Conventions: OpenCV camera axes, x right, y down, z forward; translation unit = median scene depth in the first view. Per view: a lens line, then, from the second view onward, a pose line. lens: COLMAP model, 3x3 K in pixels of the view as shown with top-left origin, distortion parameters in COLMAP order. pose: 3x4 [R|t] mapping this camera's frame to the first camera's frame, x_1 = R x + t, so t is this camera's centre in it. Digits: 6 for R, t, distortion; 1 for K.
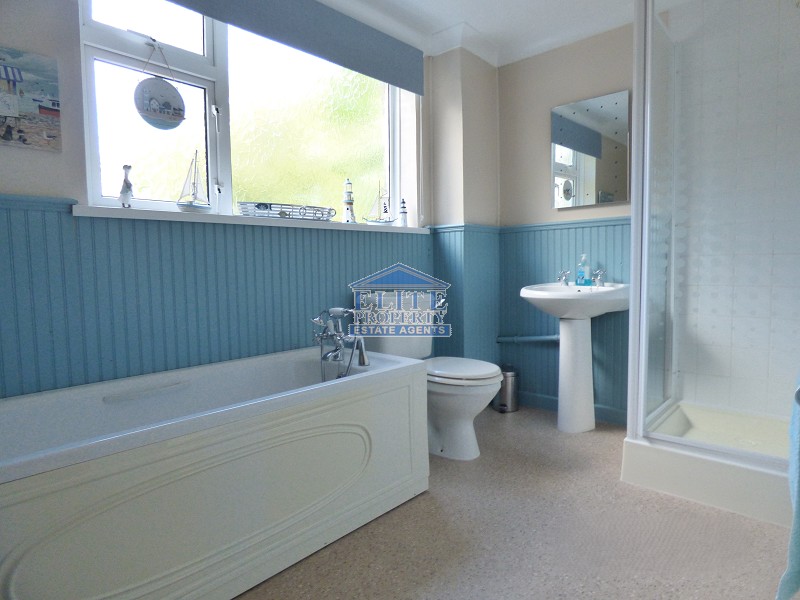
lens RADIAL K [[468.7, 0, 402.6], [0, 468.7, 294.6], [0, 0, 1]] dist [-0.021622, -0.001598]
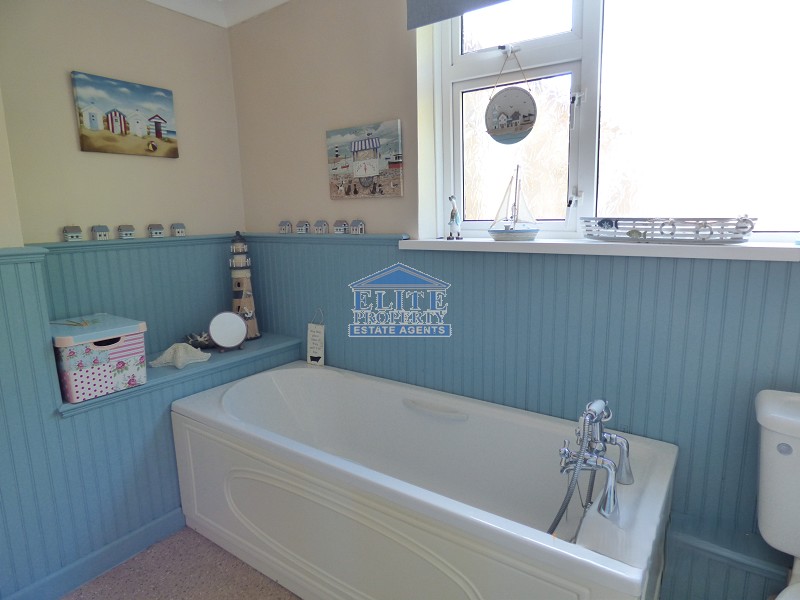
lens RADIAL K [[468.7, 0, 402.6], [0, 468.7, 294.6], [0, 0, 1]] dist [-0.021622, -0.001598]
pose [[0.114433, 0.169008, -0.978949, 0.417156], [-0.052152, 0.985086, 0.163971, -0.206857], [0.992061, 0.032290, 0.121540, 0.697276]]
